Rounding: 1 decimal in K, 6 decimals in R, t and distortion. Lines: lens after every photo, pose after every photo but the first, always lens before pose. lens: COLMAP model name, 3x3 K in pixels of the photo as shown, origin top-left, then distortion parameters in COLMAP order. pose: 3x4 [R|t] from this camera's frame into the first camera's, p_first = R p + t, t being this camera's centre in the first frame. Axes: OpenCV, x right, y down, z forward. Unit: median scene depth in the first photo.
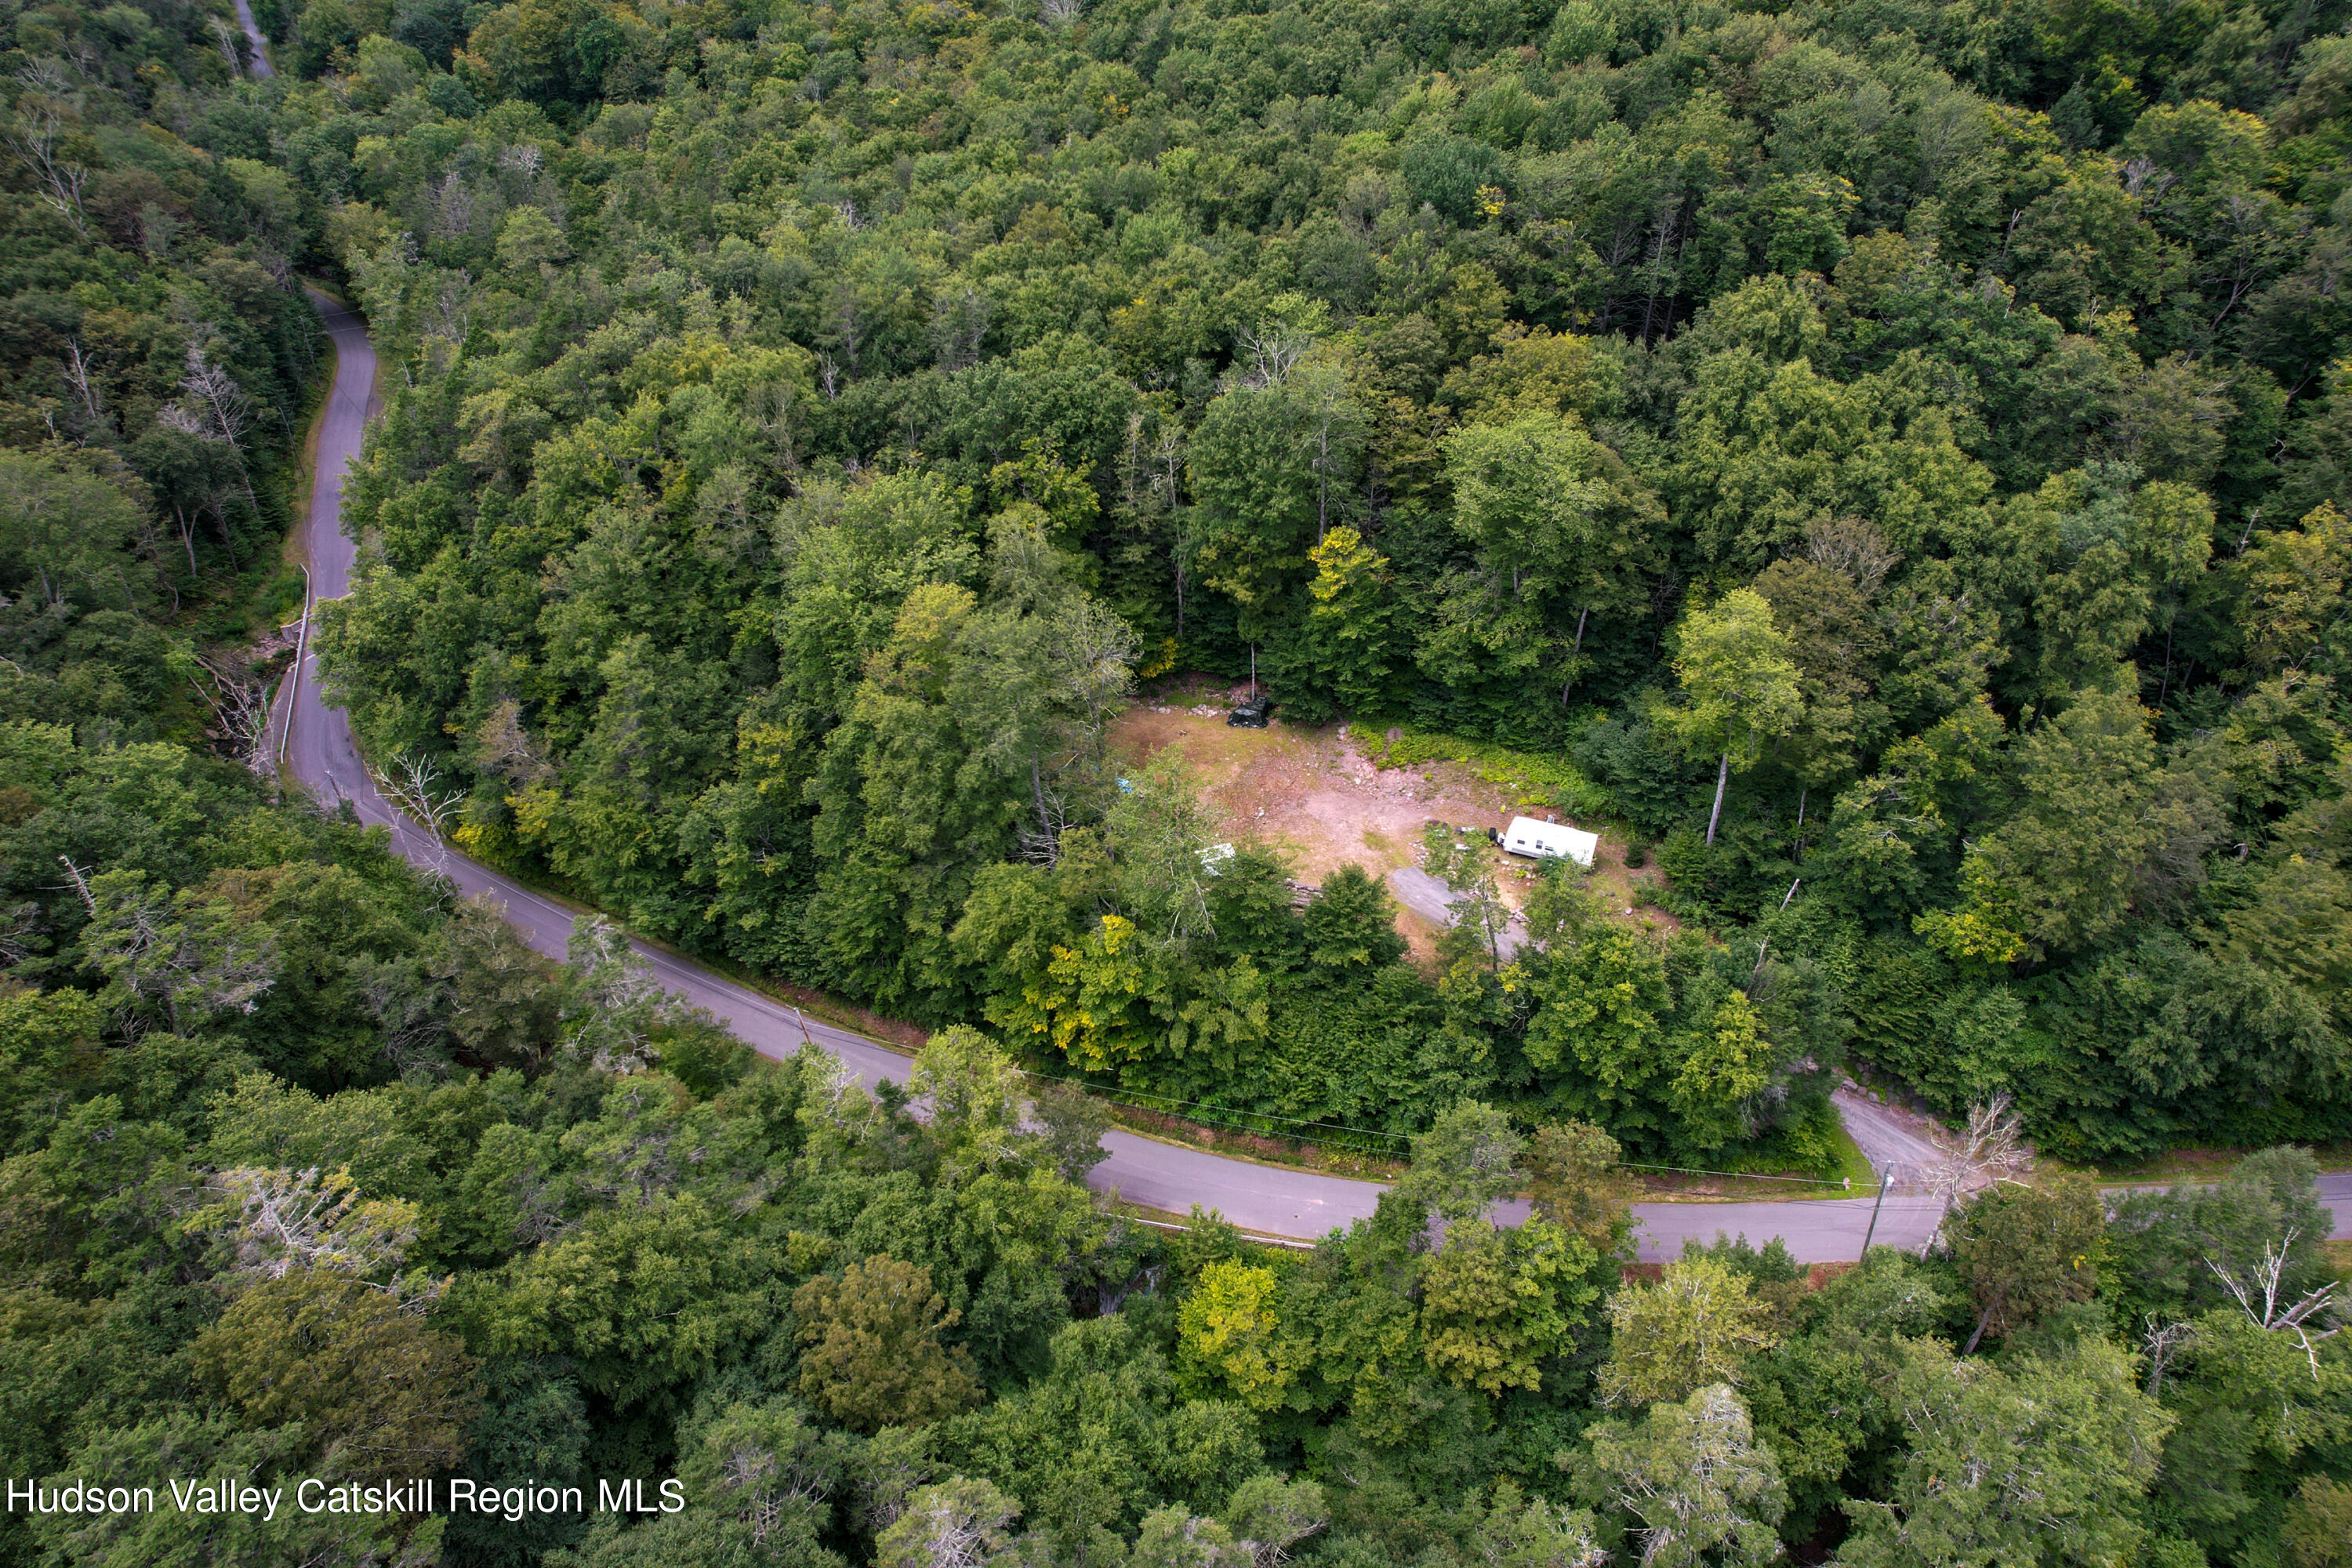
lens RADIAL K [[1501.2, 0, 1188.7], [0, 1501.2, 790.9], [0, 0, 1]] dist [-0.066125, 0.056159]
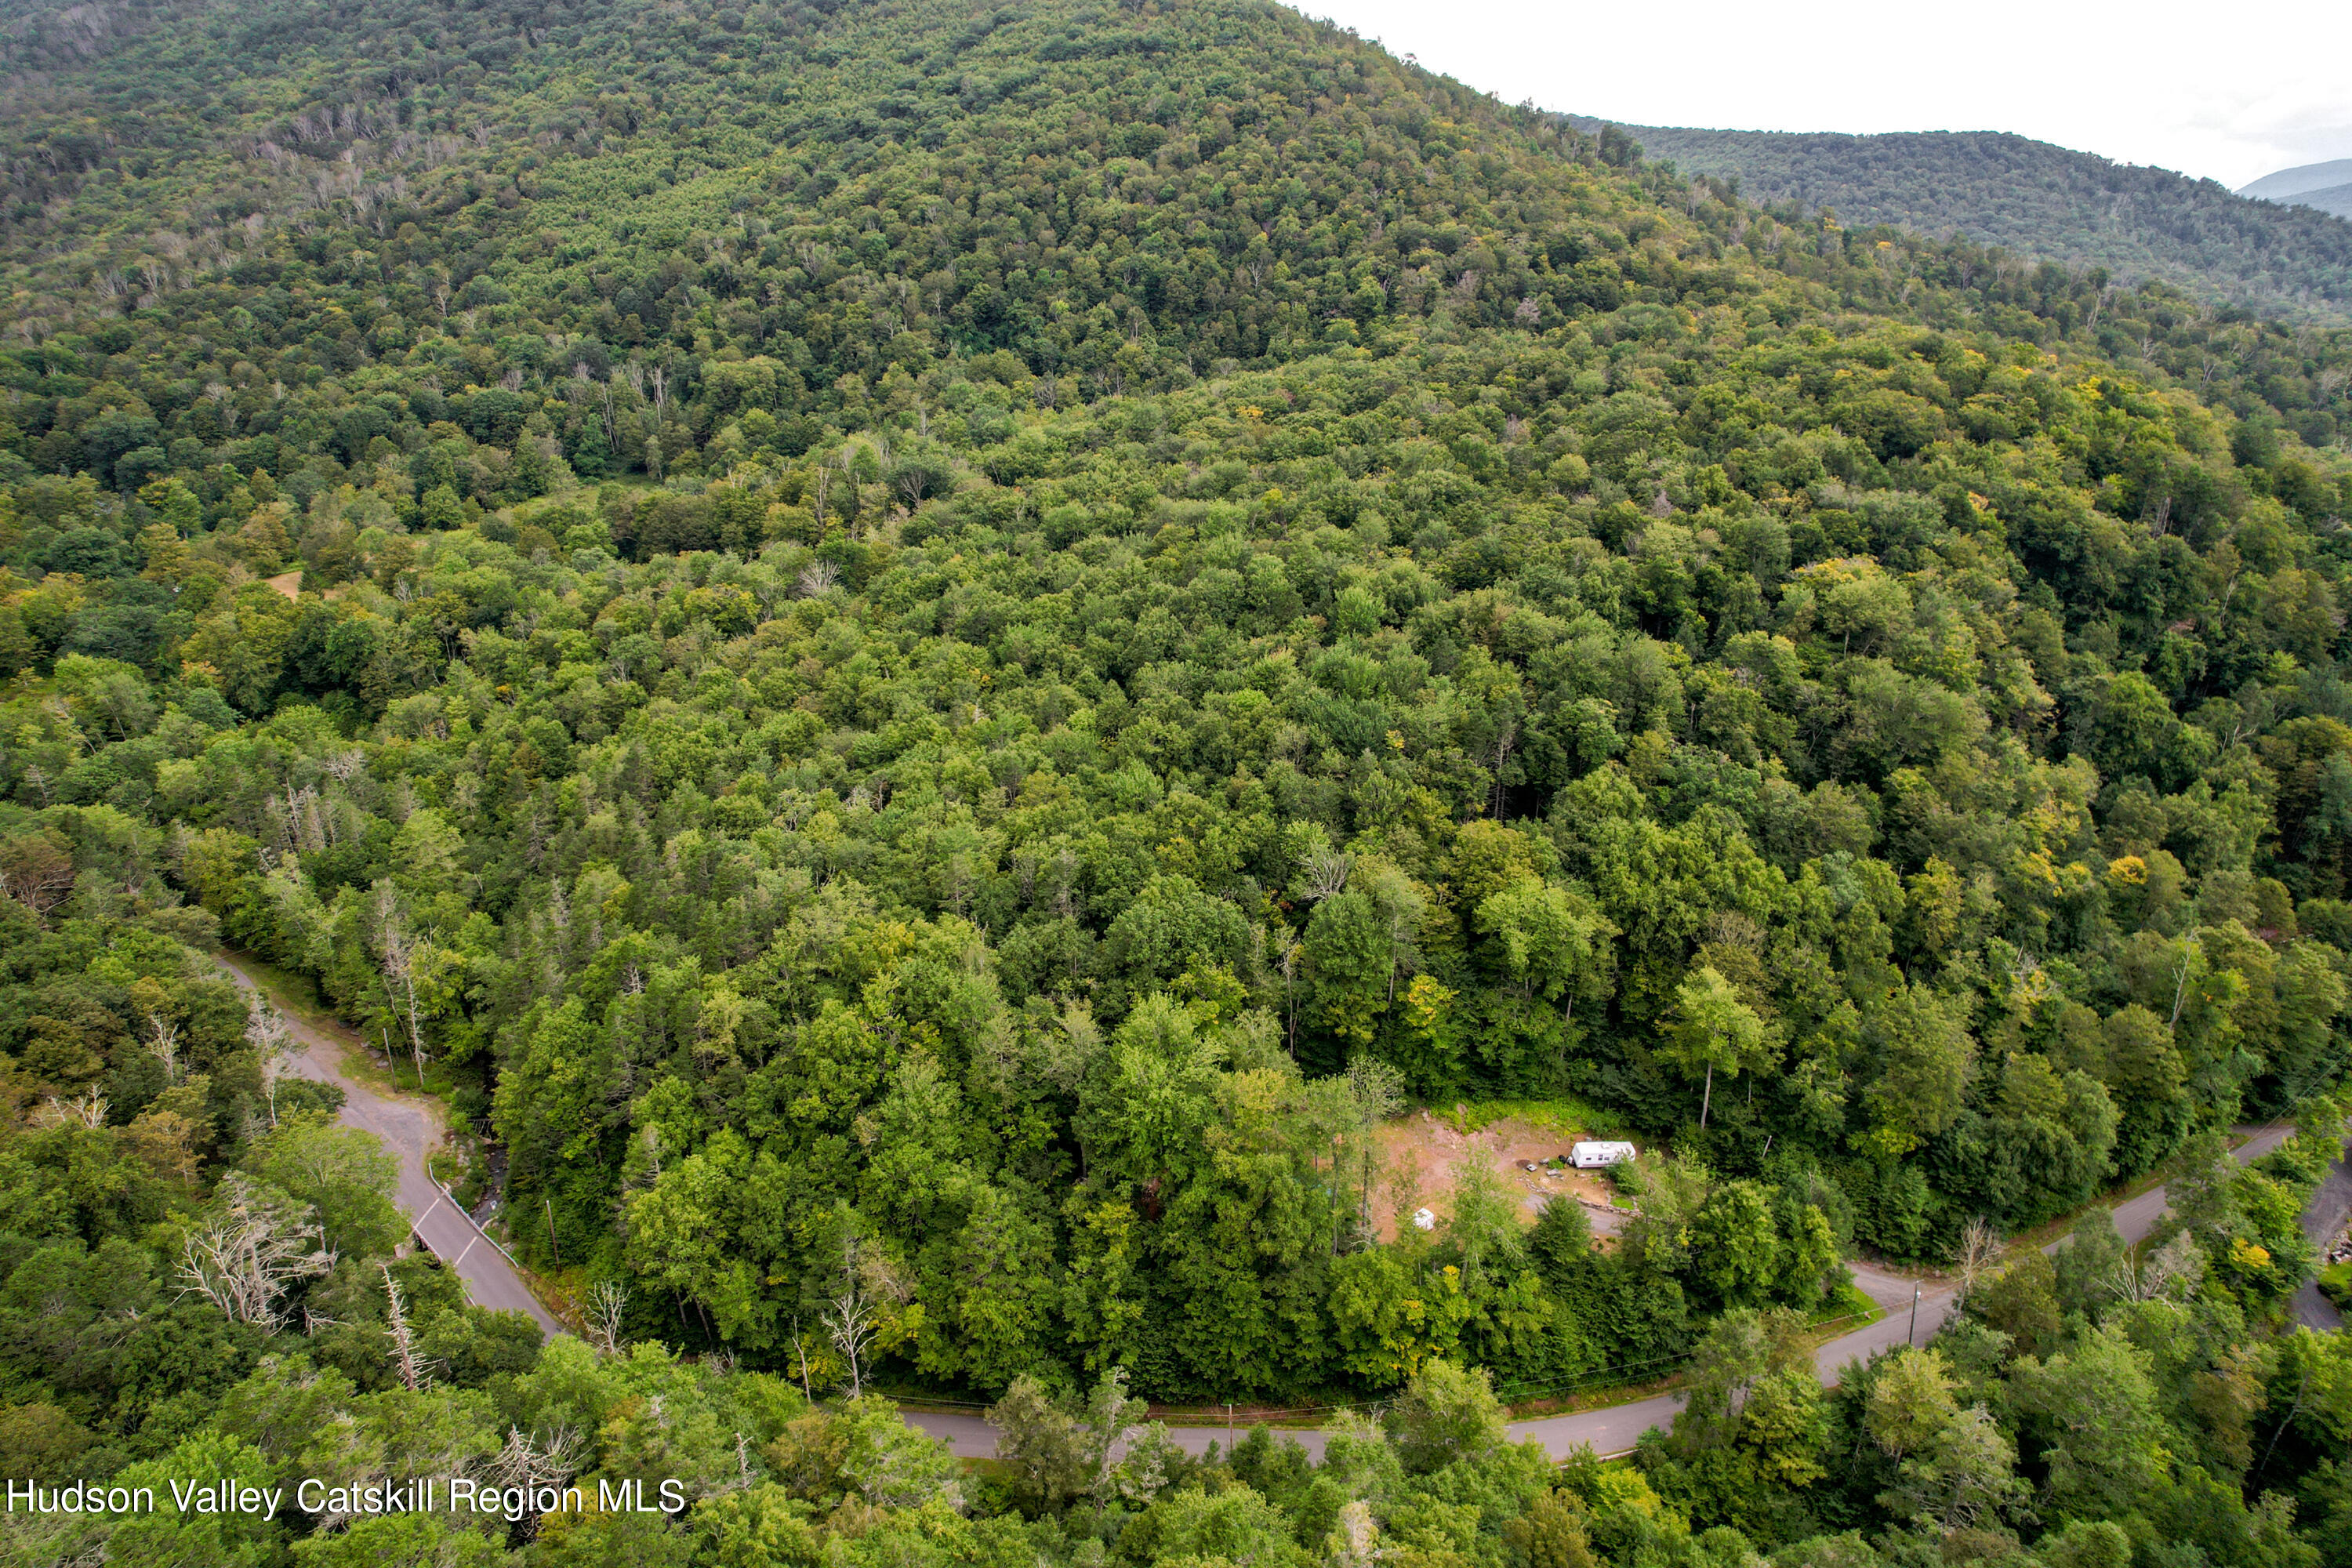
lens RADIAL K [[1501.2, 0, 1189.8], [0, 1501.2, 789.0], [0, 0, 1]] dist [-0.066125, 0.056159]
pose [[0.914875, -0.141850, 0.377999, -0.637864], [0.235759, 0.947740, -0.214957, -0.087934], [-0.327753, 0.285775, 0.900506, -0.304064]]
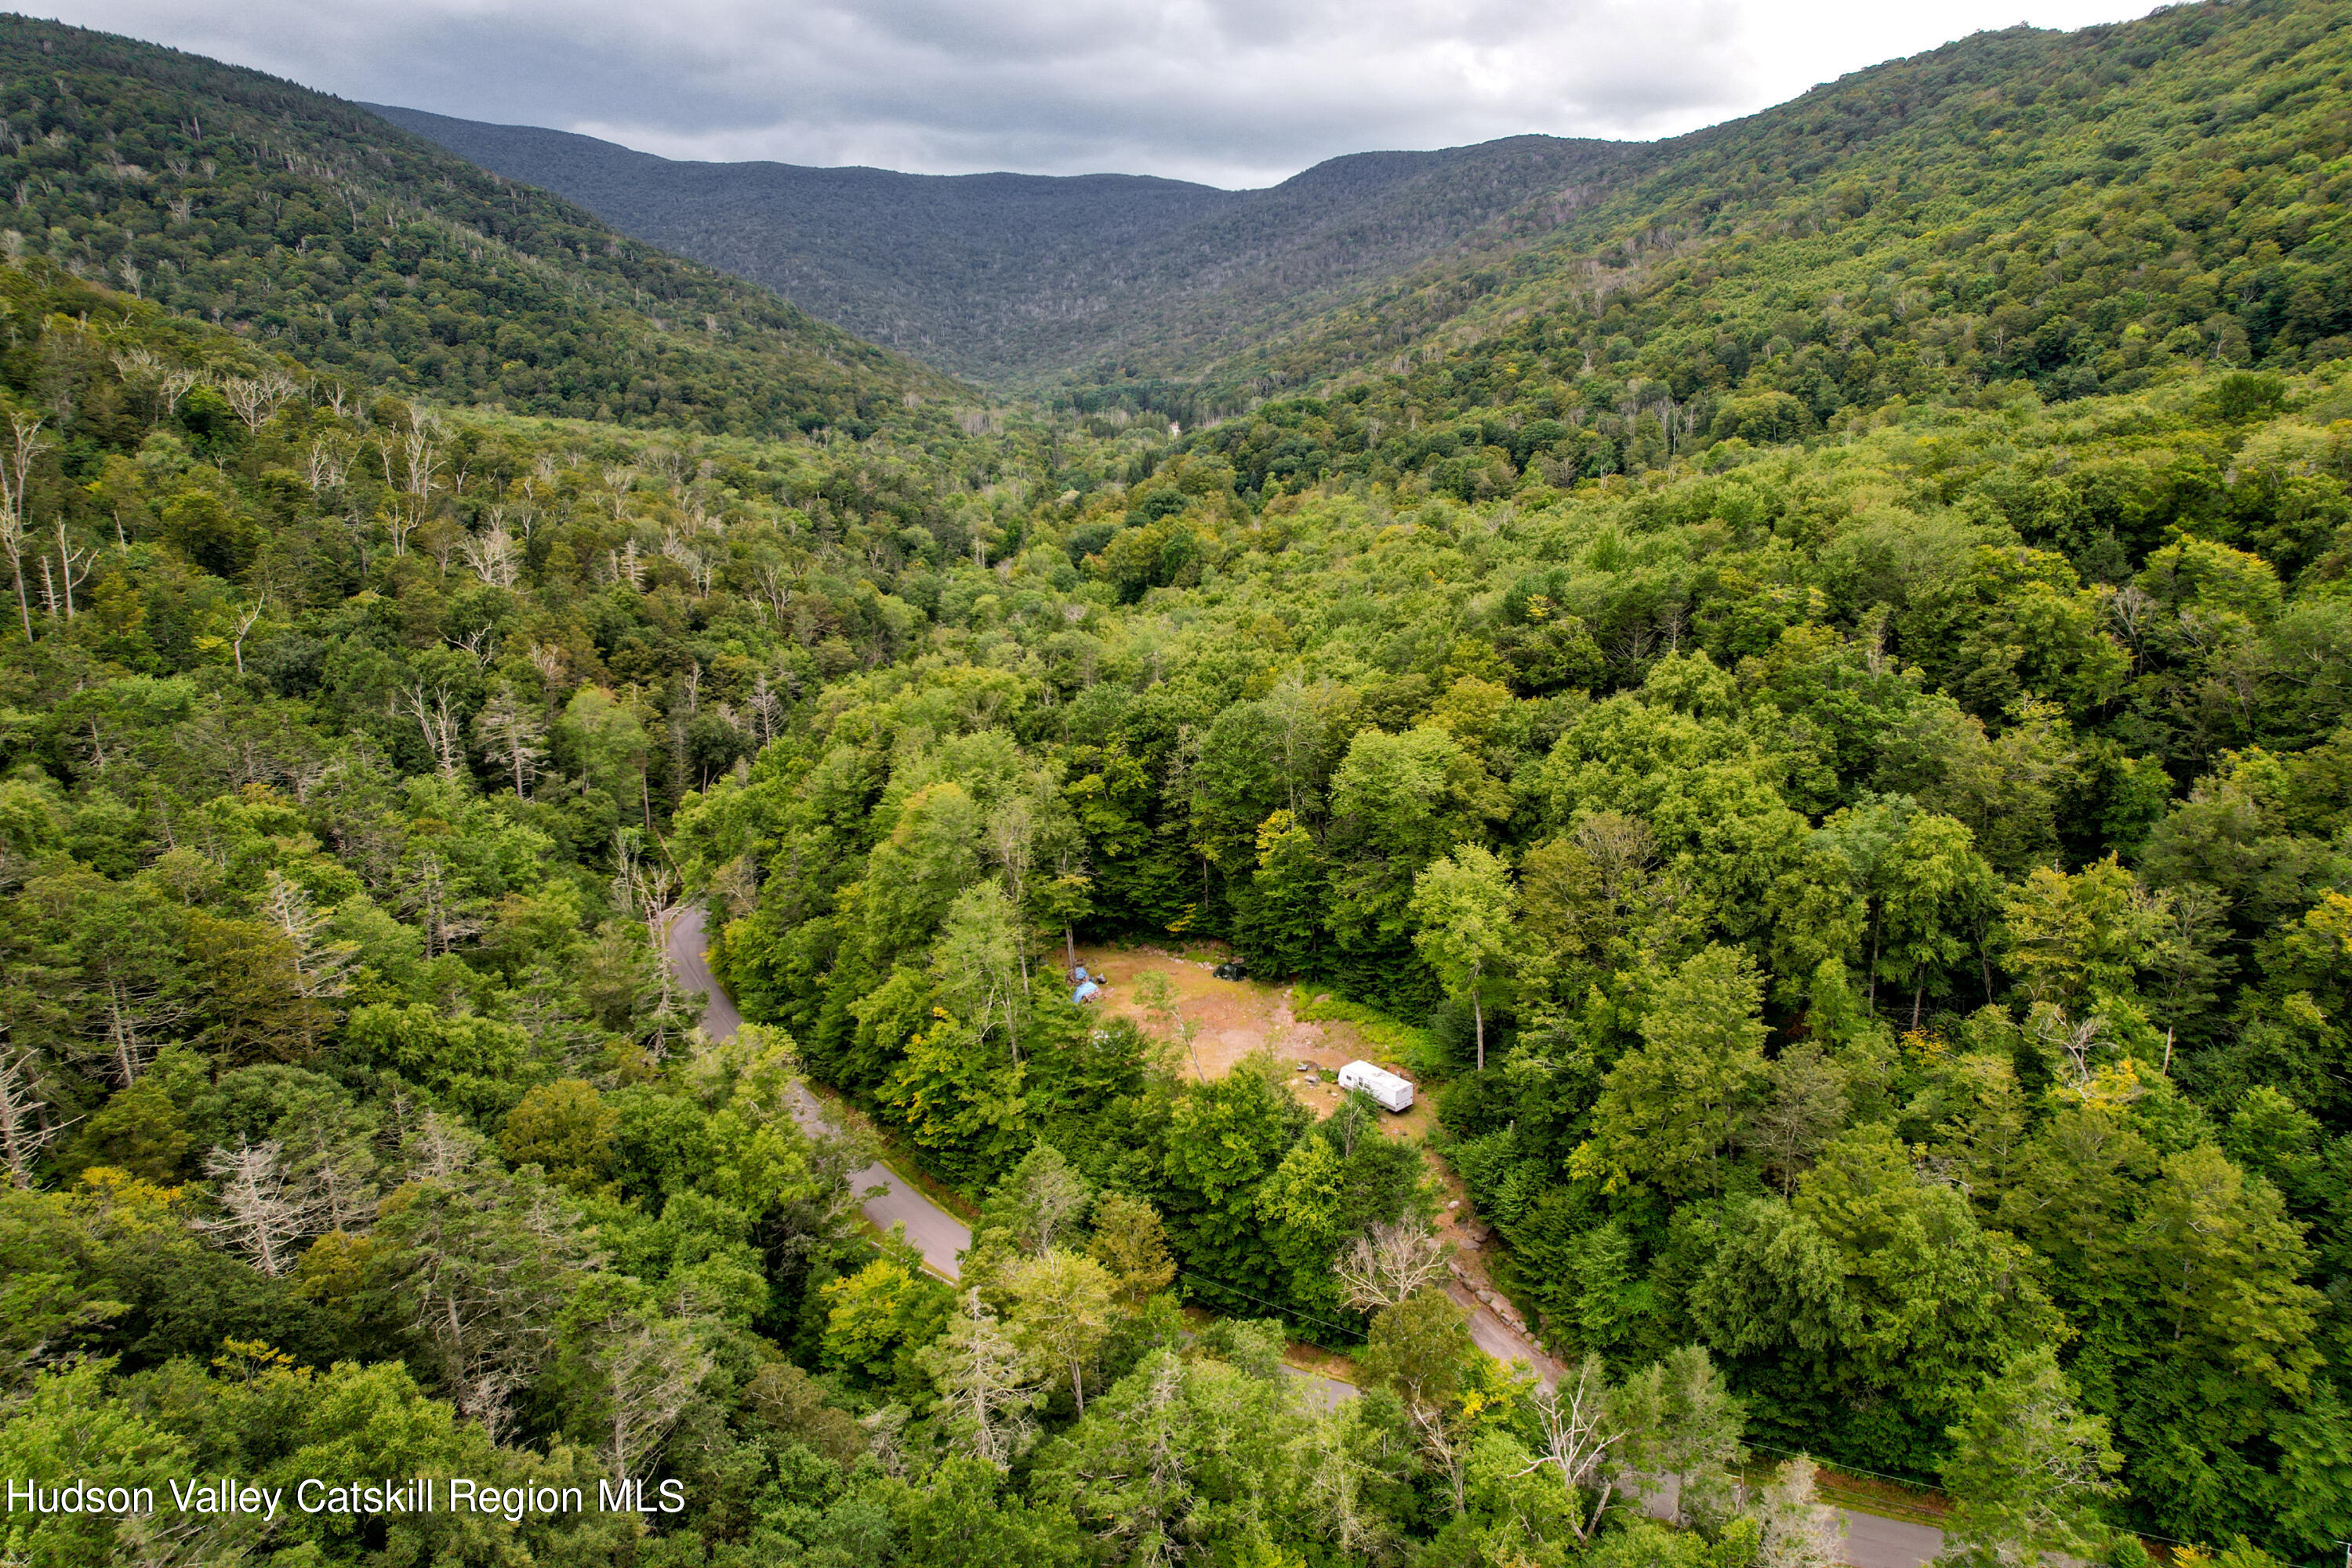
lens RADIAL K [[1501.2, 0, 1187.2], [0, 1501.2, 785.3], [0, 0, 1]] dist [-0.066125, 0.056159]
pose [[0.879498, 0.104249, -0.464343, 0.606186], [-0.266367, 0.916395, -0.298780, 0.198512], [0.394374, 0.386462, 0.833736, -0.074998]]
